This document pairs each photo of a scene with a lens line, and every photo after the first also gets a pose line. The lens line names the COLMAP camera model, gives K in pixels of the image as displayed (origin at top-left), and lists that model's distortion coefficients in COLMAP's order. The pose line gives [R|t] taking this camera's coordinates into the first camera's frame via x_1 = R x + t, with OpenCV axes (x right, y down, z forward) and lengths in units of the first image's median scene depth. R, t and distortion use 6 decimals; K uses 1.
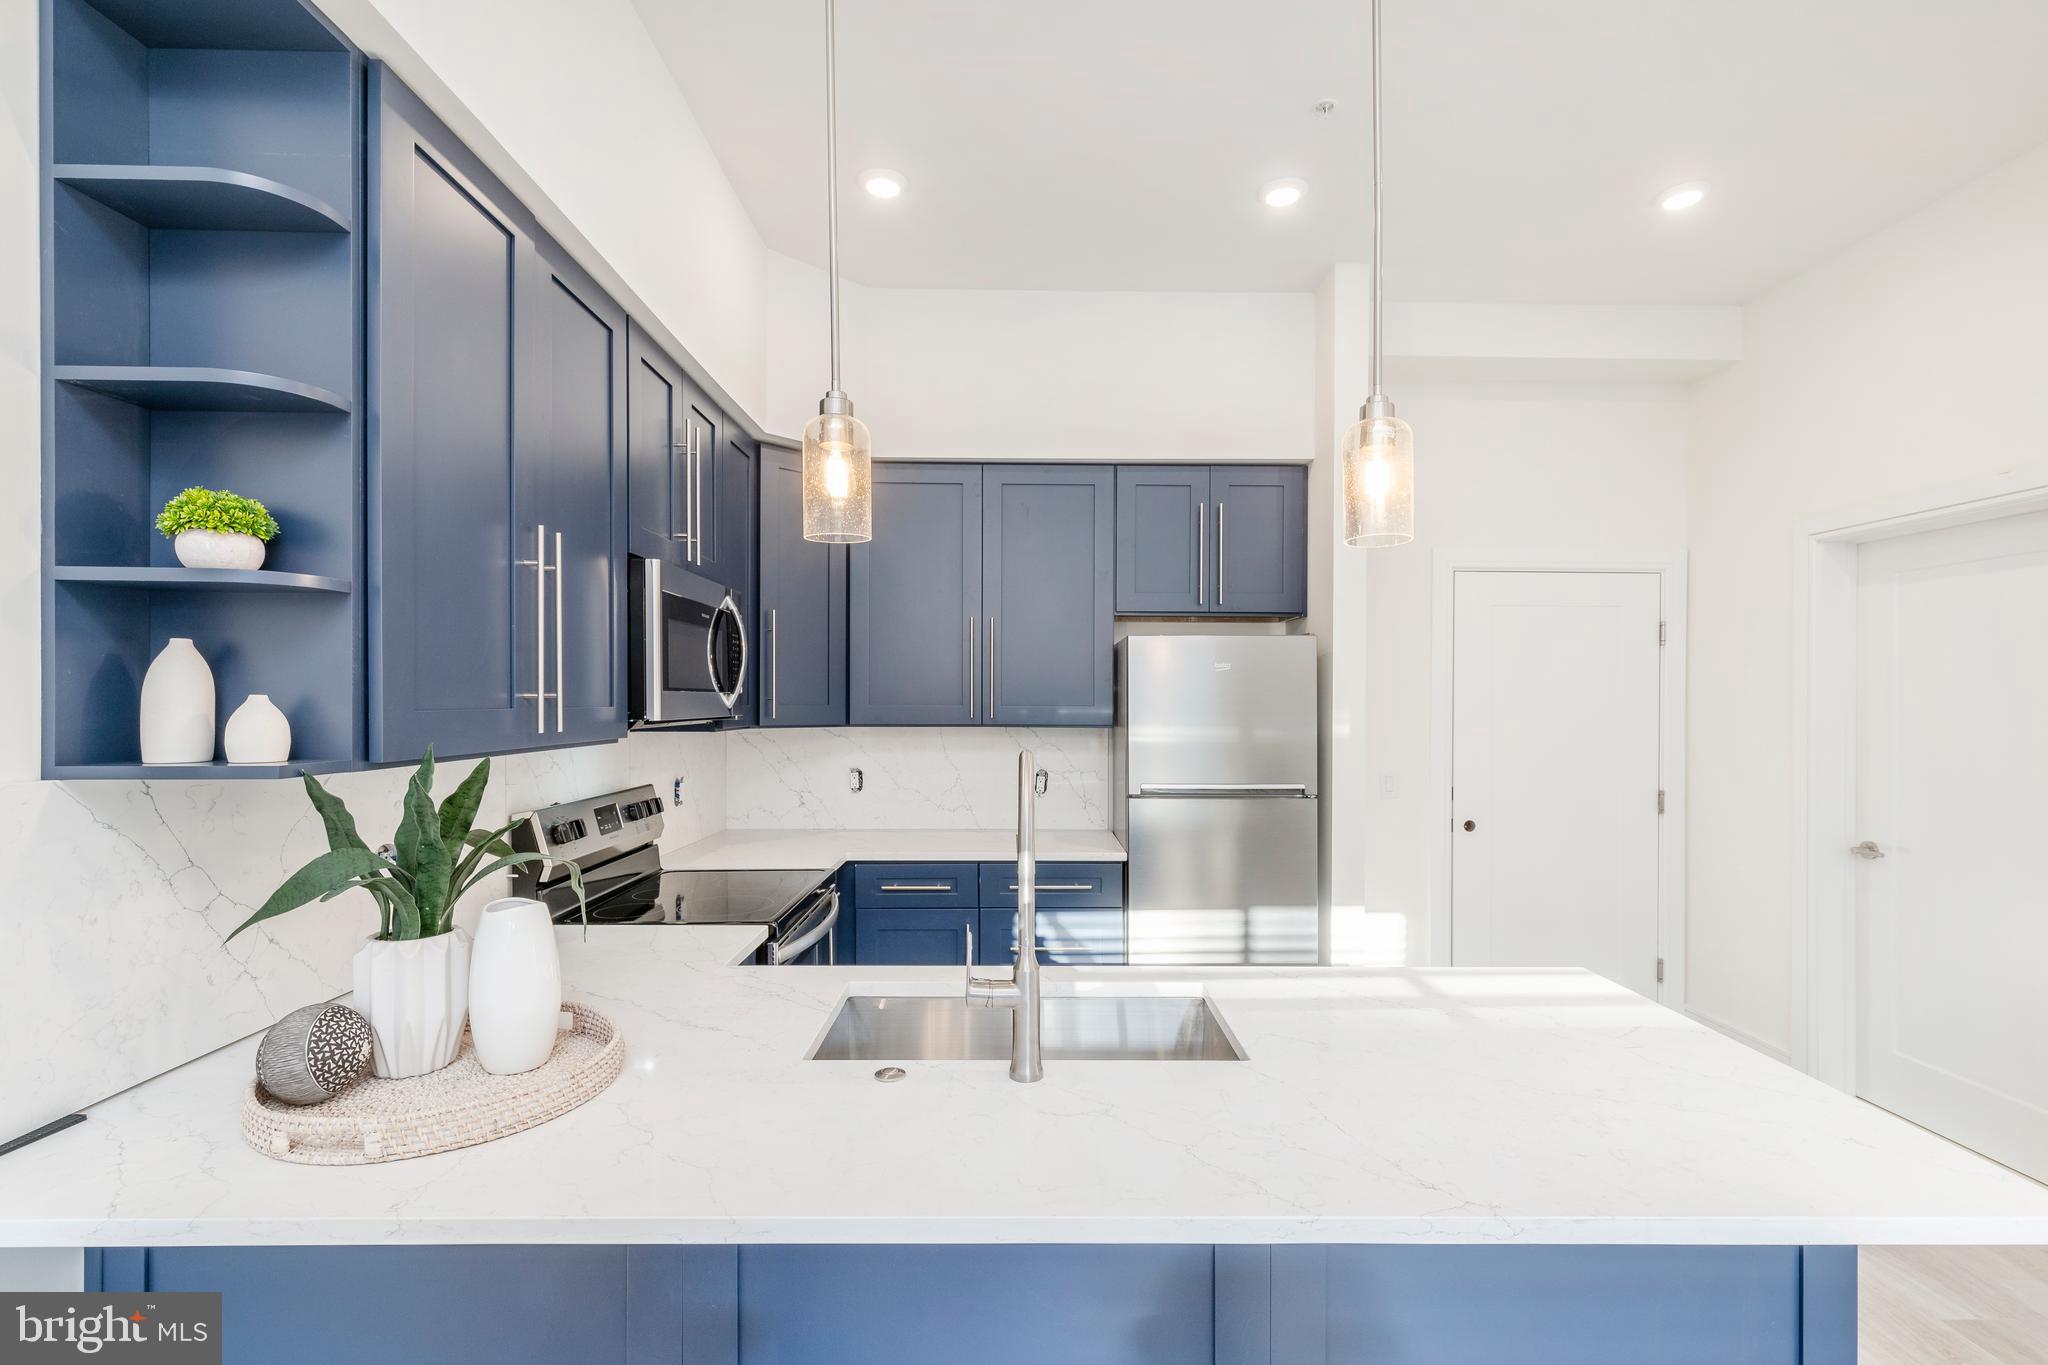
lens RADIAL K [[939.0, 0, 1026.1], [0, 939.0, 694.1], [0, 0, 1]] dist [0.000935, 0.000154]
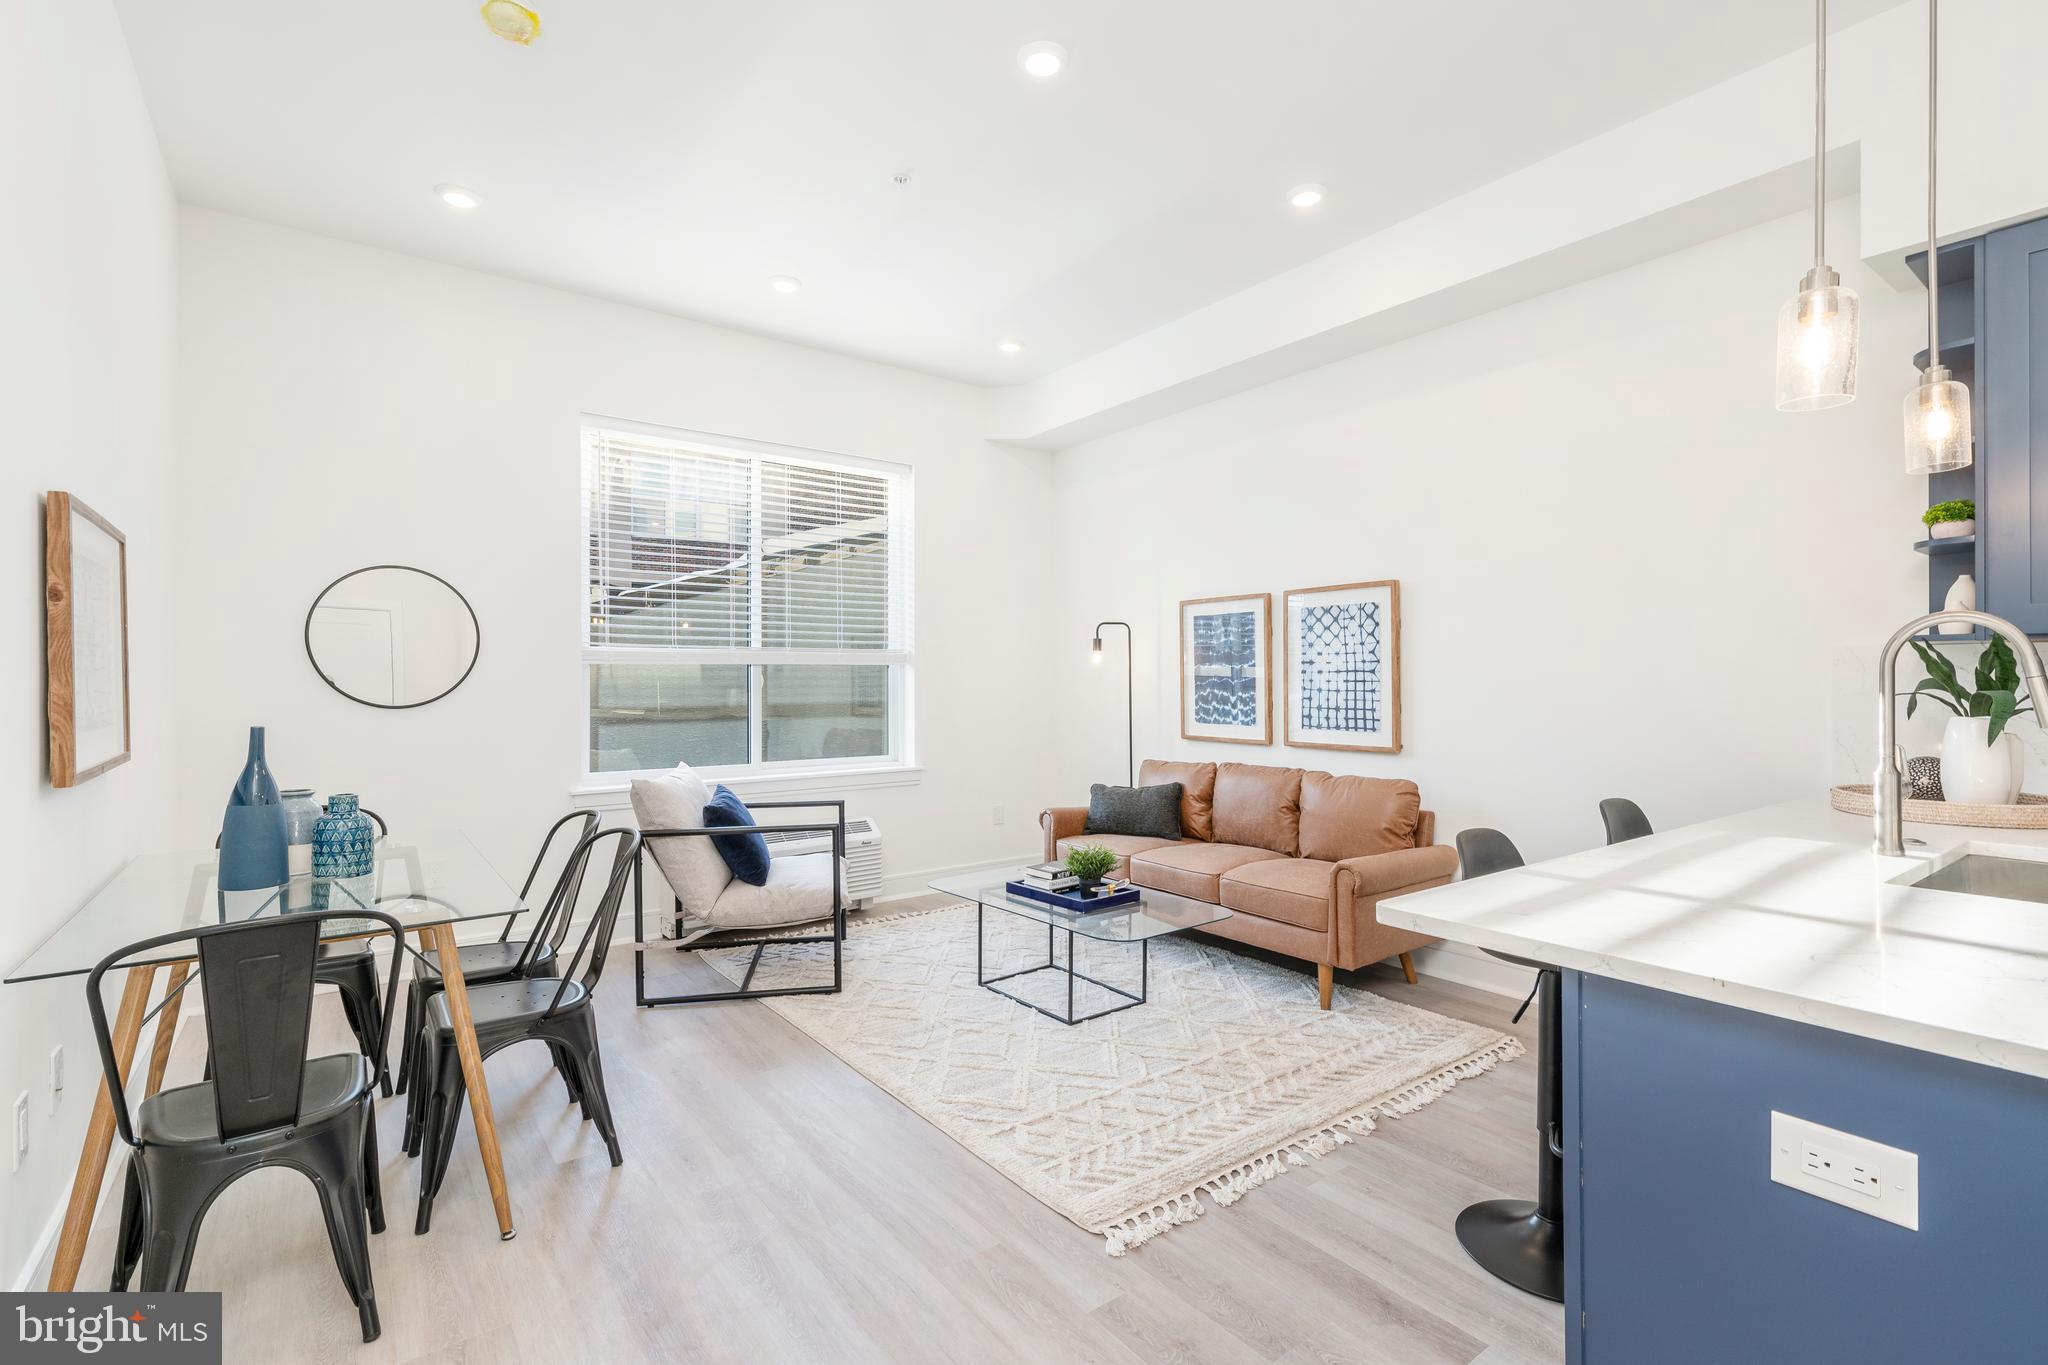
lens RADIAL K [[929.6, 0, 1032.3], [0, 929.6, 658.8], [0, 0, 1]] dist [0.001132, 0.000112]
pose [[-0.811629, -0.016854, -0.583931, 0.728131], [0.002148, 0.999491, -0.031833, 0.069602], [0.584170, -0.027091, -0.811179, 0.561073]]
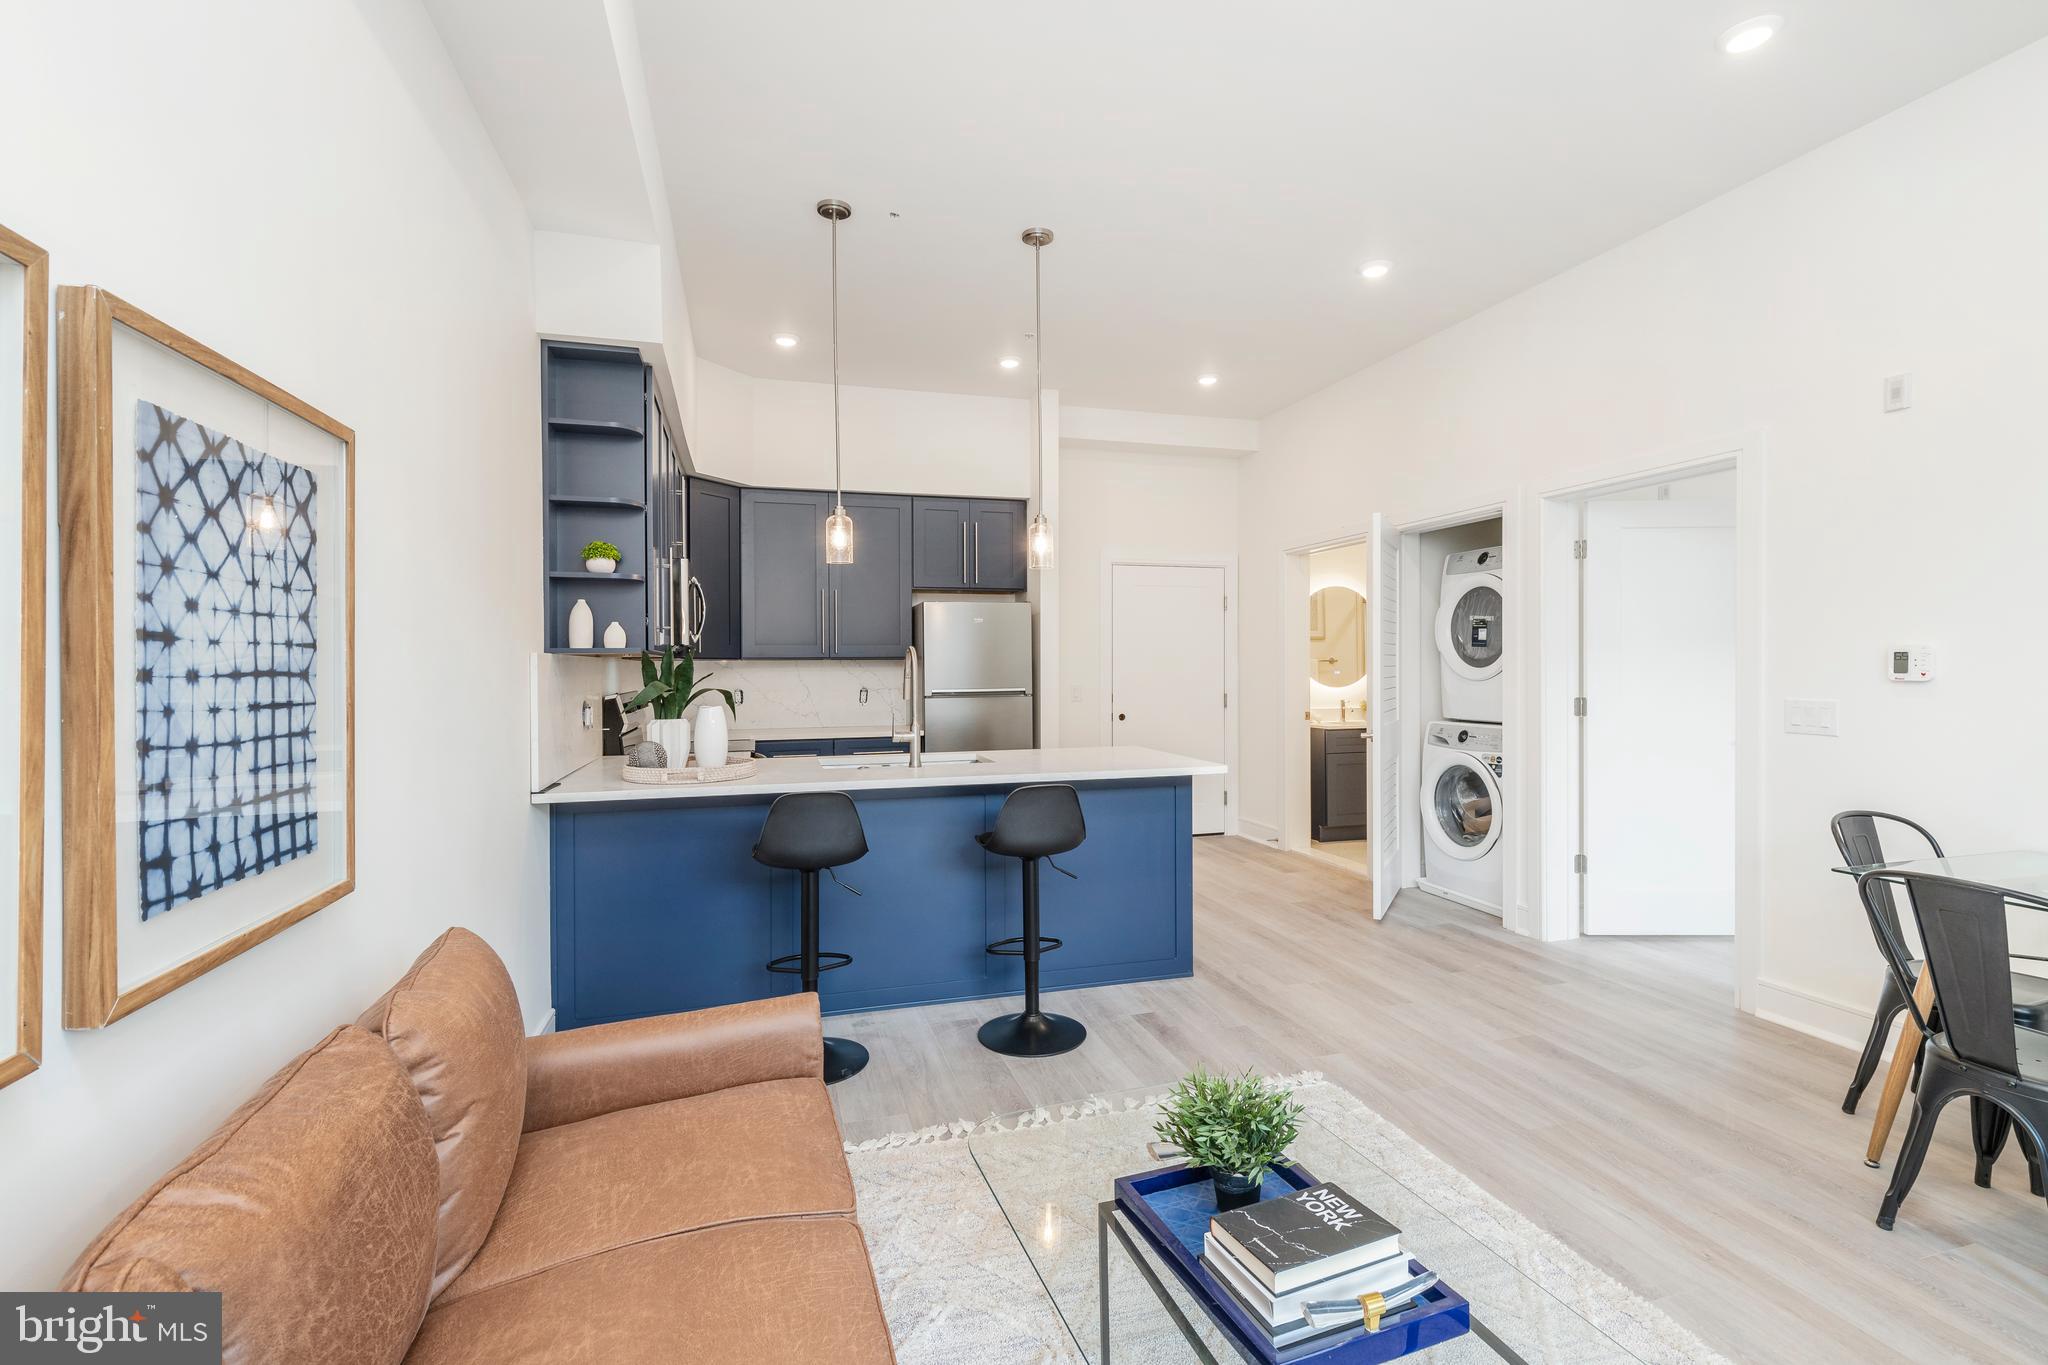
lens RADIAL K [[929.6, 0, 1032.3], [0, 929.6, 658.8], [0, 0, 1]] dist [0.001132, 0.000112]
pose [[0.961502, -0.007237, 0.274701, -0.167103], [0.007608, 0.999971, -0.000286, 0.043382], [-0.274691, 0.002365, 0.961530, -0.674786]]
